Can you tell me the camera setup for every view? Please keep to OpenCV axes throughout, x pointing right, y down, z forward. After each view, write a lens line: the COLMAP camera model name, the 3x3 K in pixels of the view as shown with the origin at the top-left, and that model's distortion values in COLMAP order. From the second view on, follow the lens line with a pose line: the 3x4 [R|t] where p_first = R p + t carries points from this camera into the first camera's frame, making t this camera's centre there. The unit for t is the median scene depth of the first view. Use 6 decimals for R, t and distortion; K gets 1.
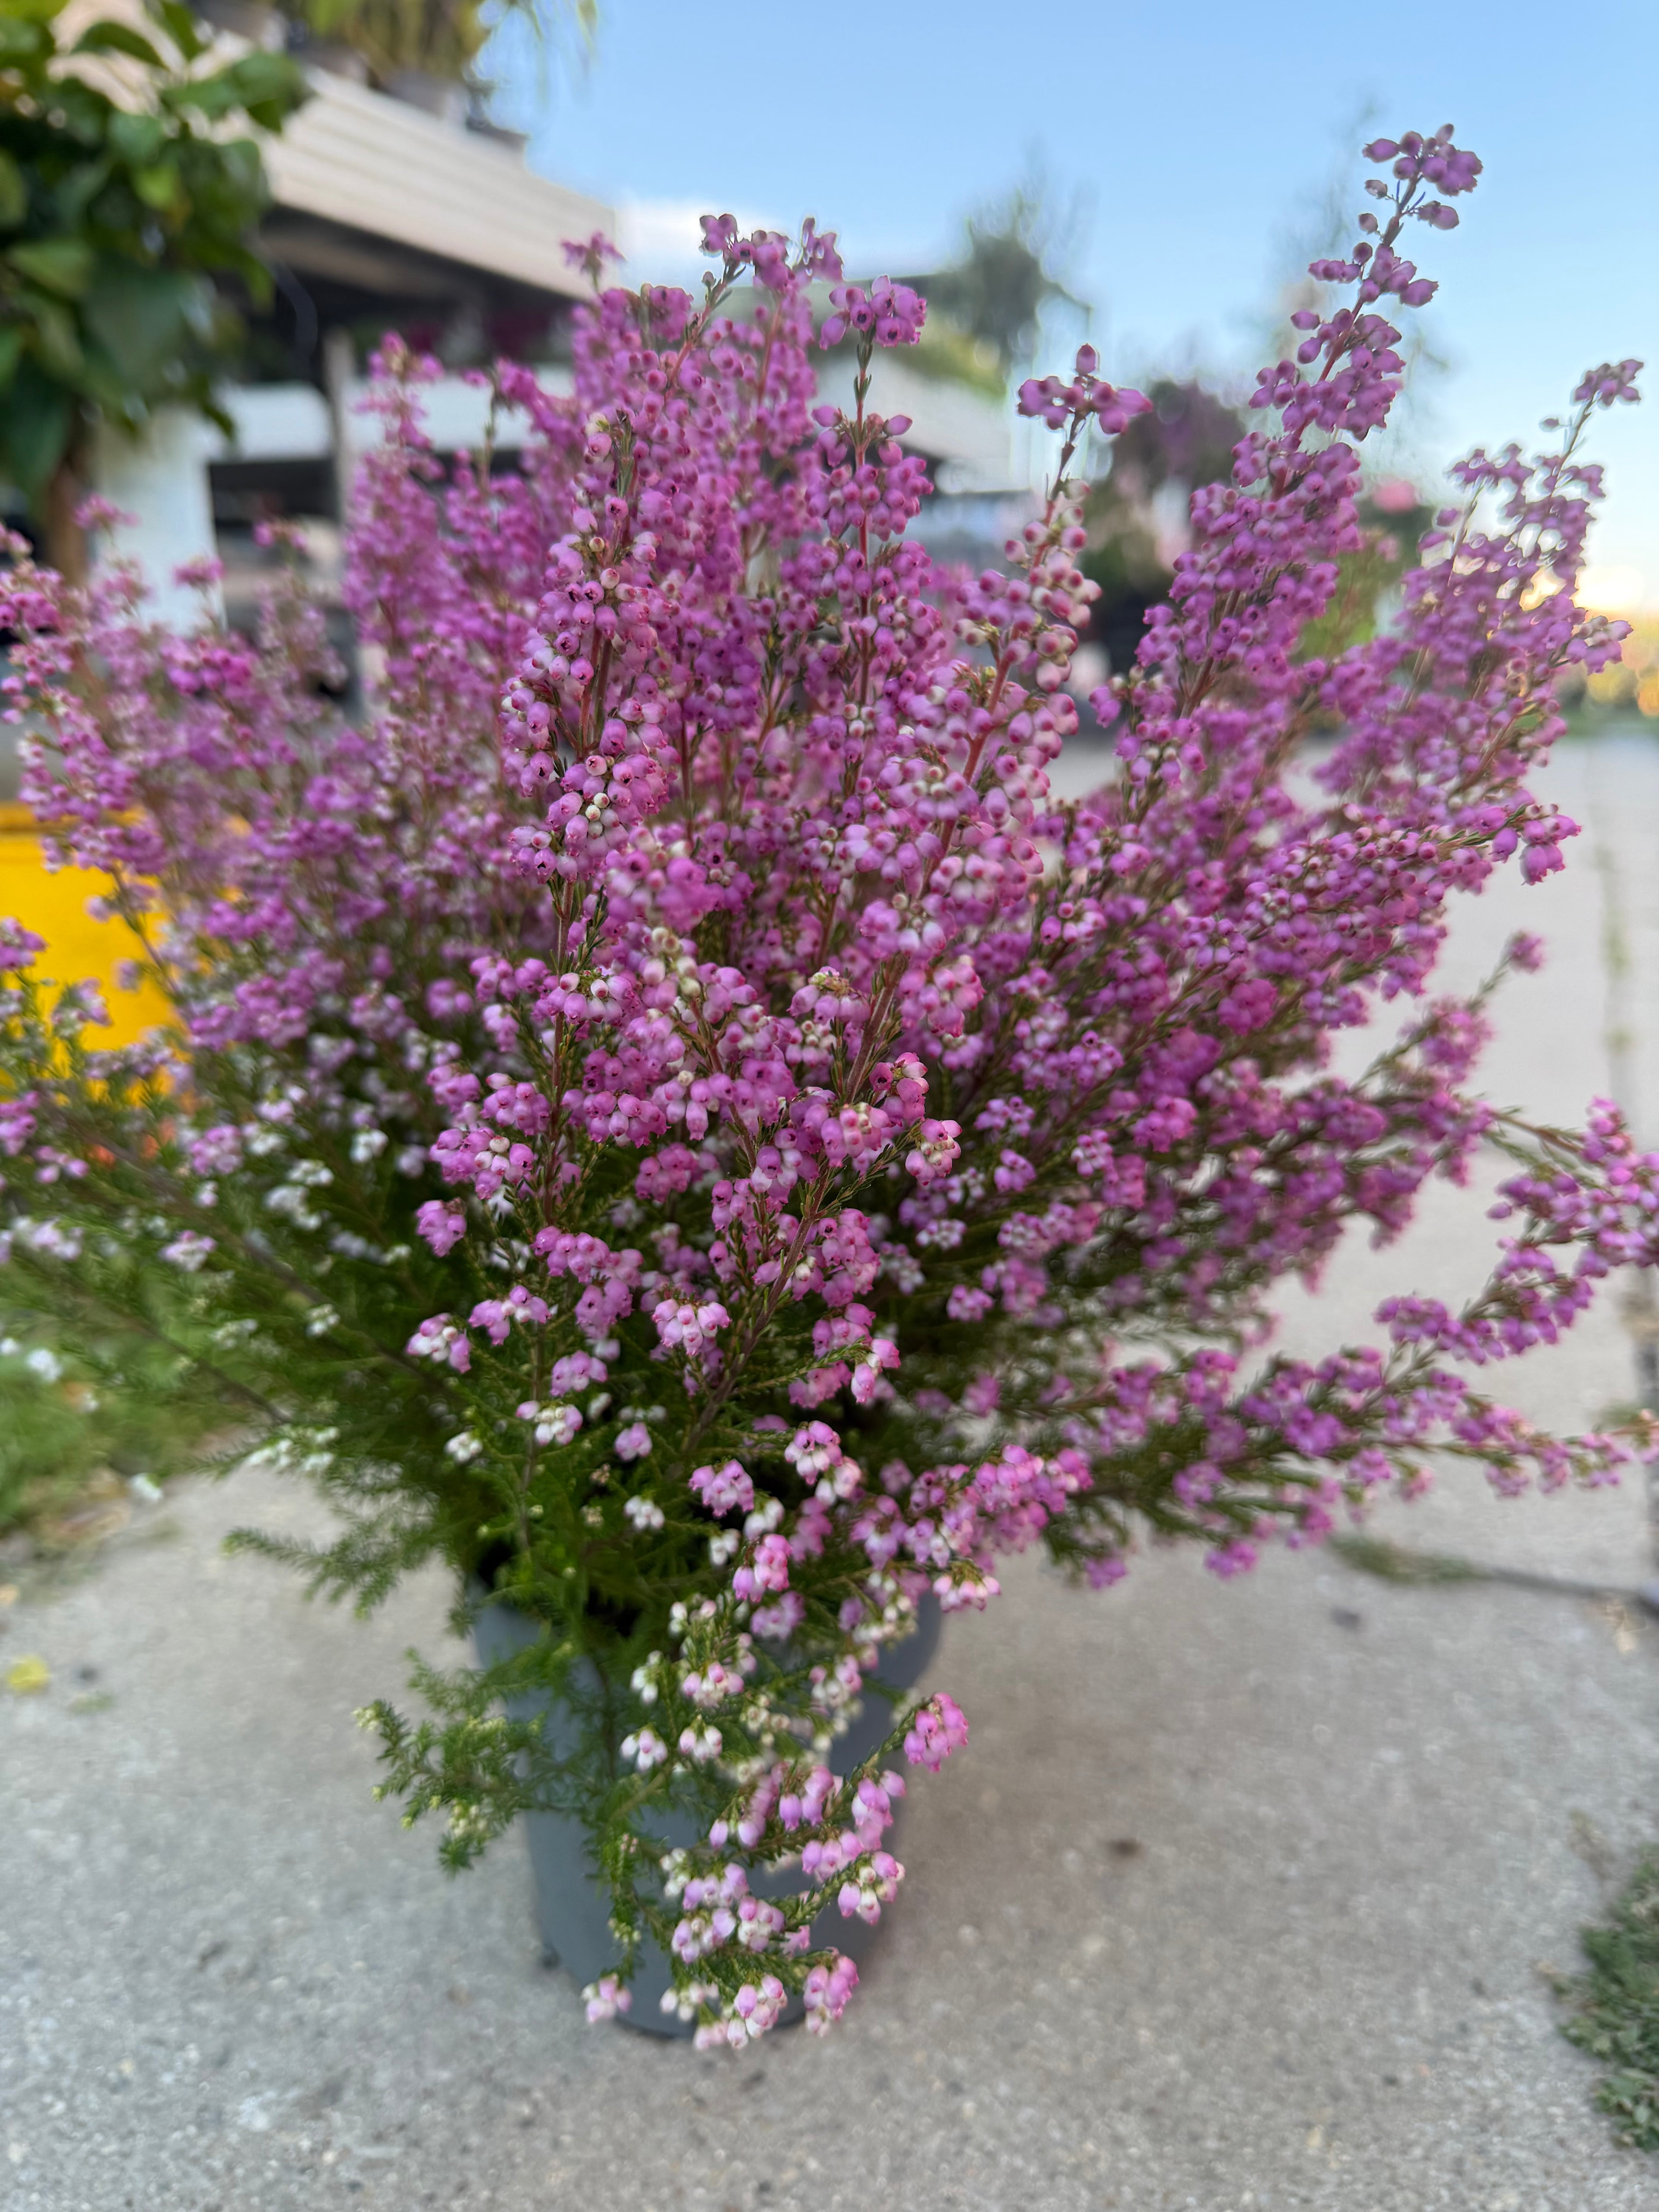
lens RADIAL K [[1585.7, 0, 831.6], [0, 1585.7, 1137.8], [0, 0, 1]] dist [-0.015556, -0.004863]
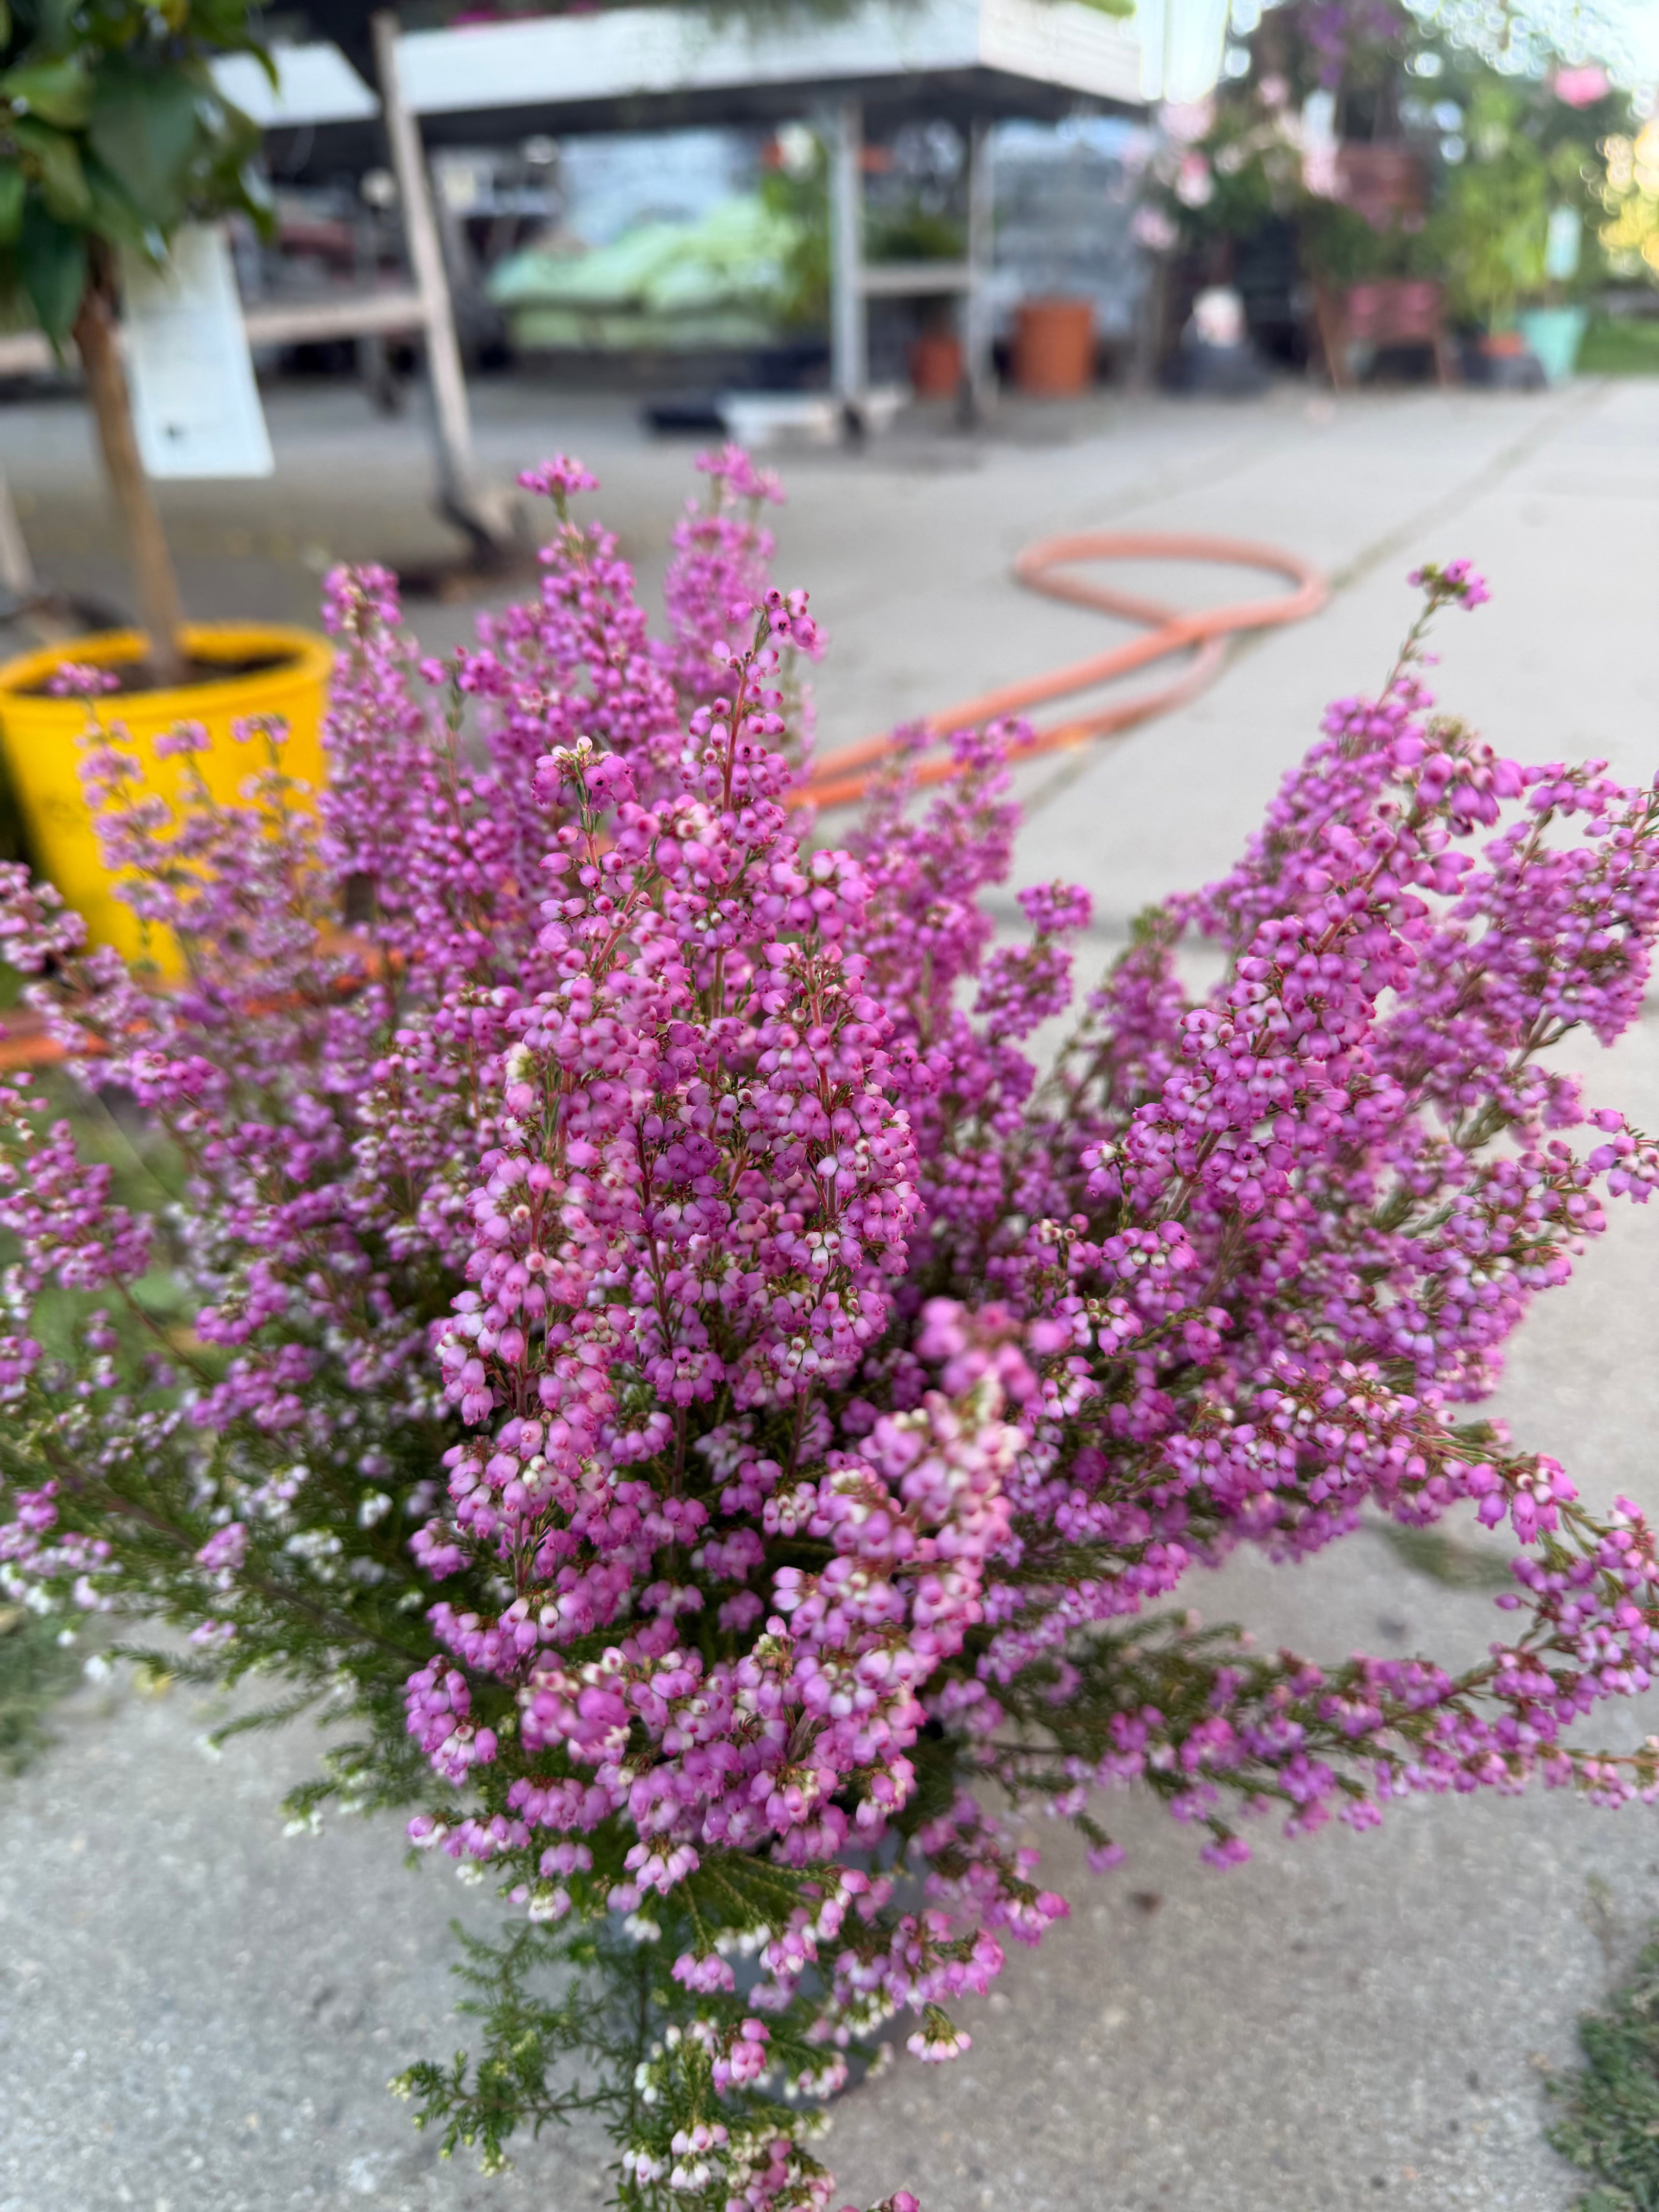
lens RADIAL K [[1582.3, 0, 829.5], [0, 1582.3, 1106.0], [0, 0, 1]] dist [-0.019948, 0.001593]
pose [[0.996935, -0.002416, -0.078195, 0.074269], [0.018184, 0.979303, 0.201581, -0.420950], [0.076089, -0.202385, 0.976346, 0.074939]]
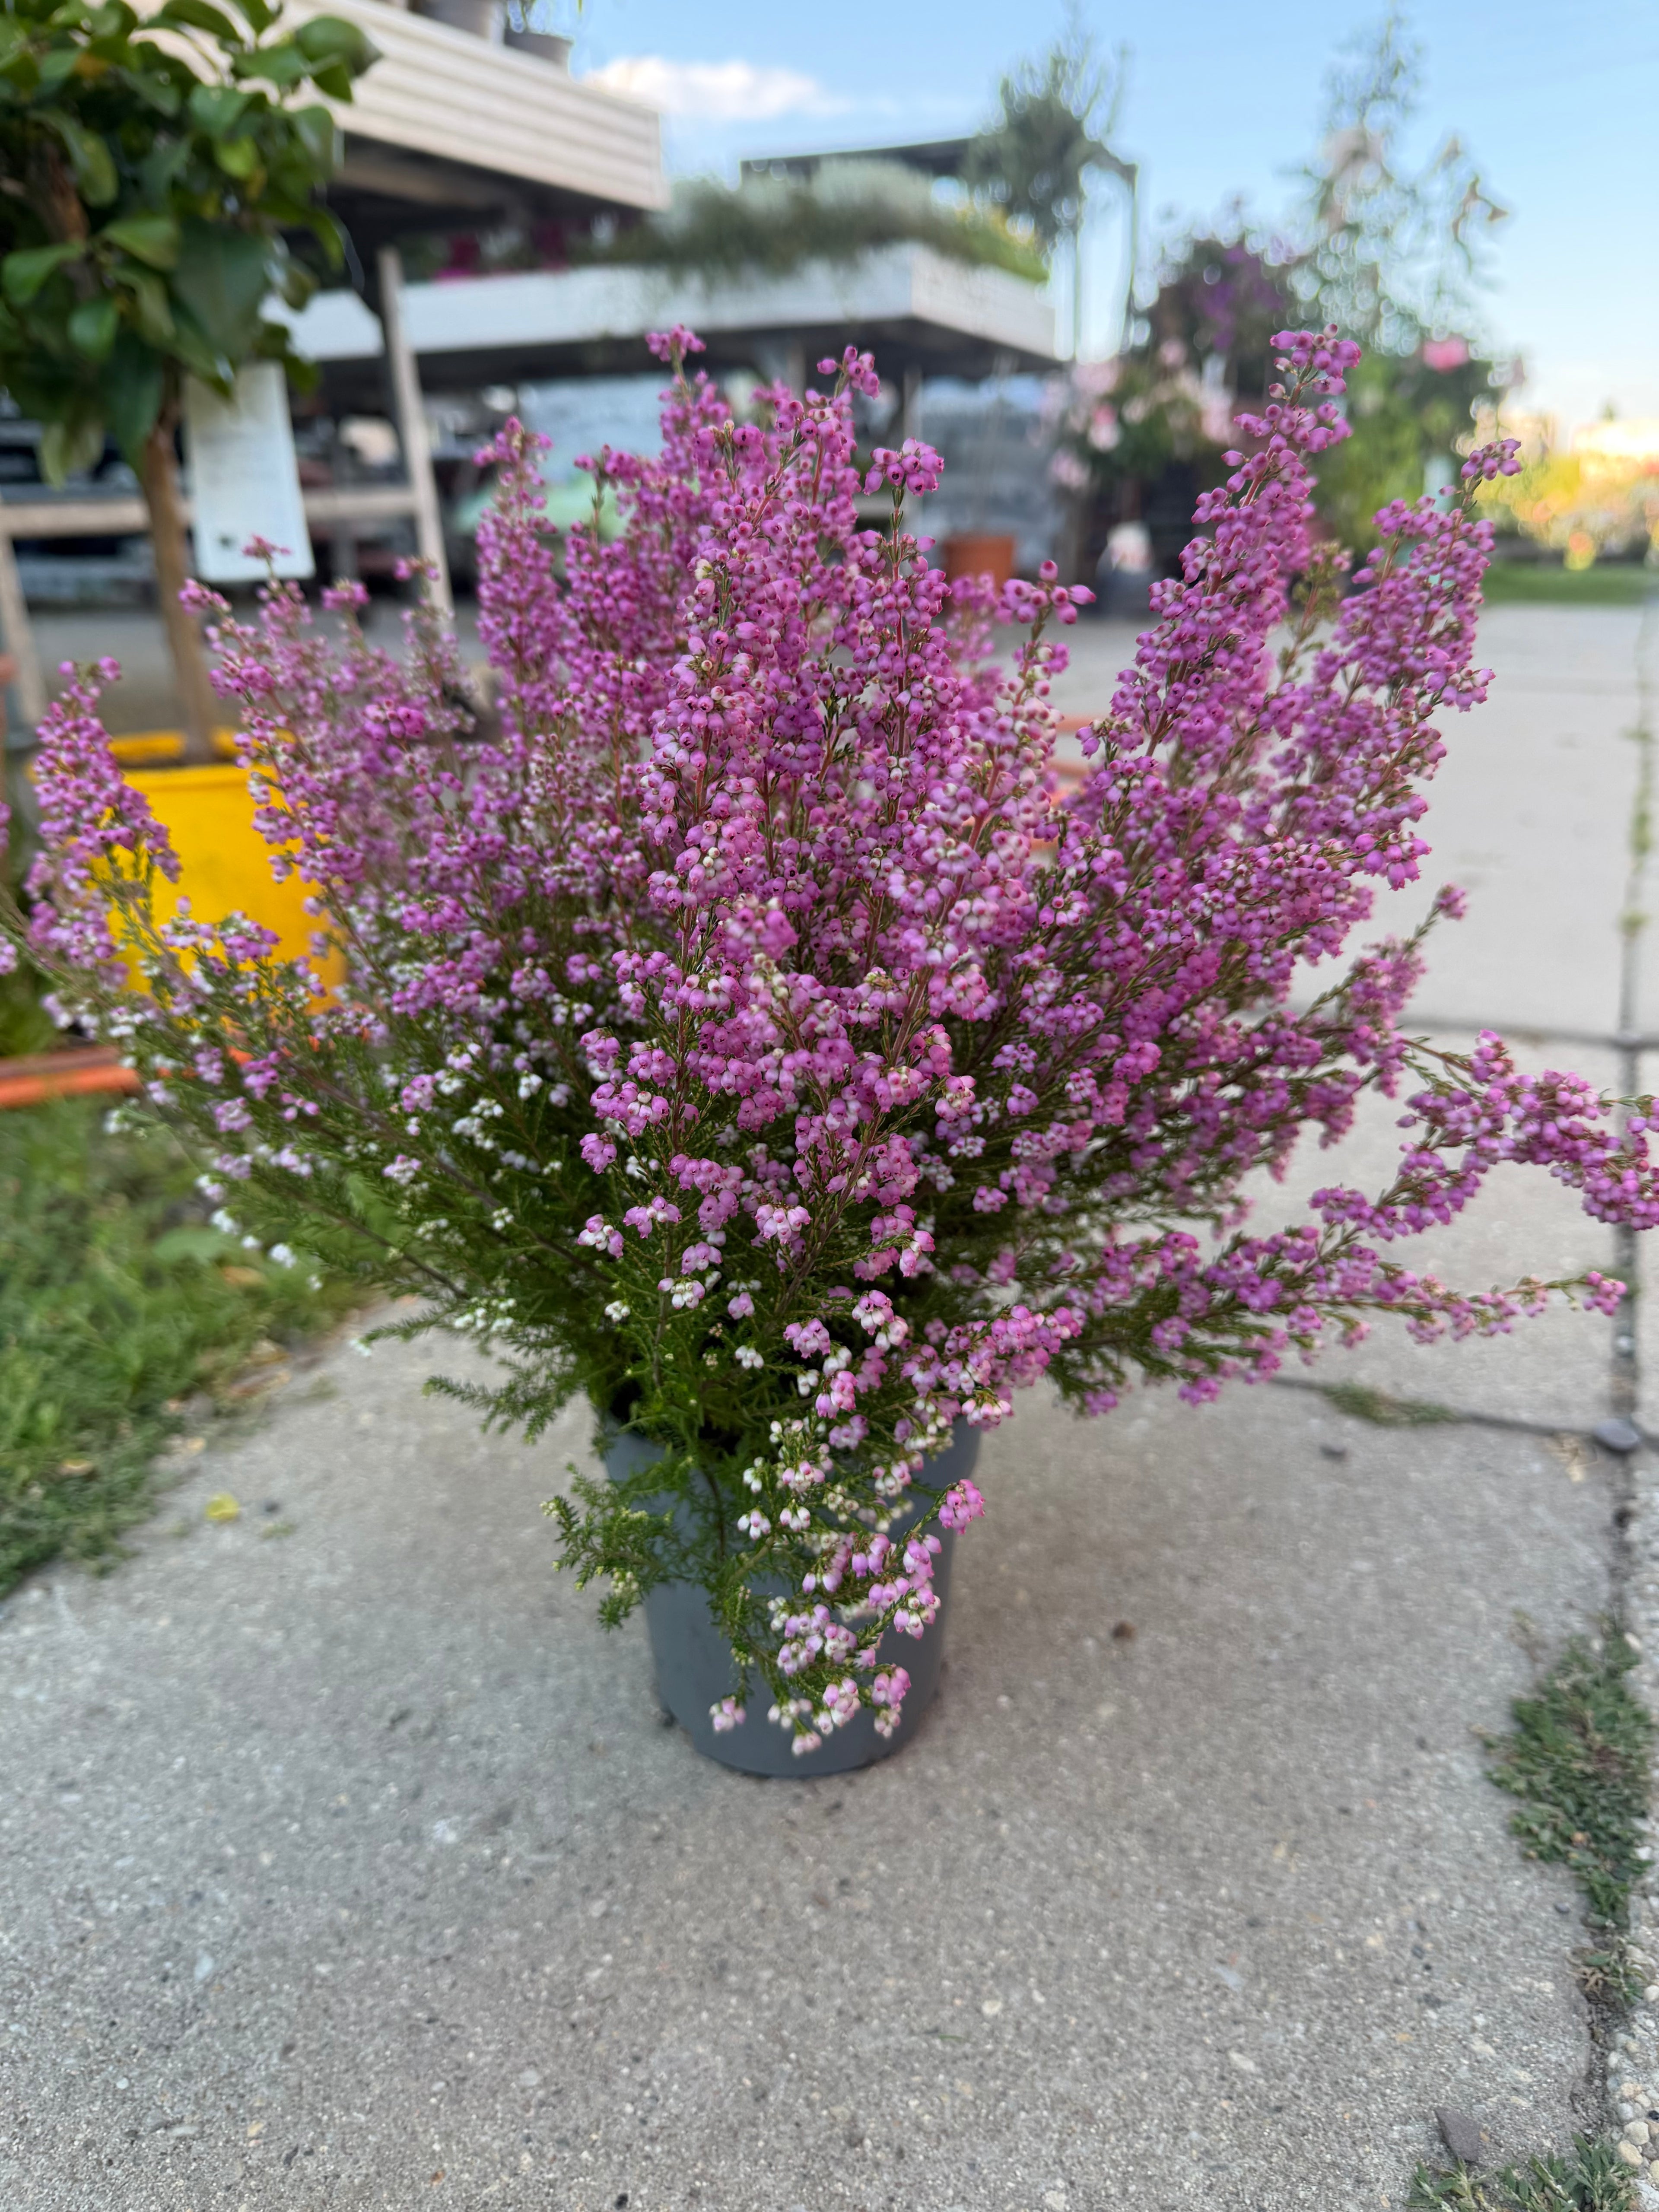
lens RADIAL K [[1579.8, 0, 821.7], [0, 1579.8, 1114.2], [0, 0, 1]] dist [-0.007529, -0.003154]
pose [[0.999049, -0.016420, -0.040381, 0.001707], [0.018984, 0.997772, 0.063965, -0.045842], [0.039241, -0.064671, 0.997135, -0.267221]]
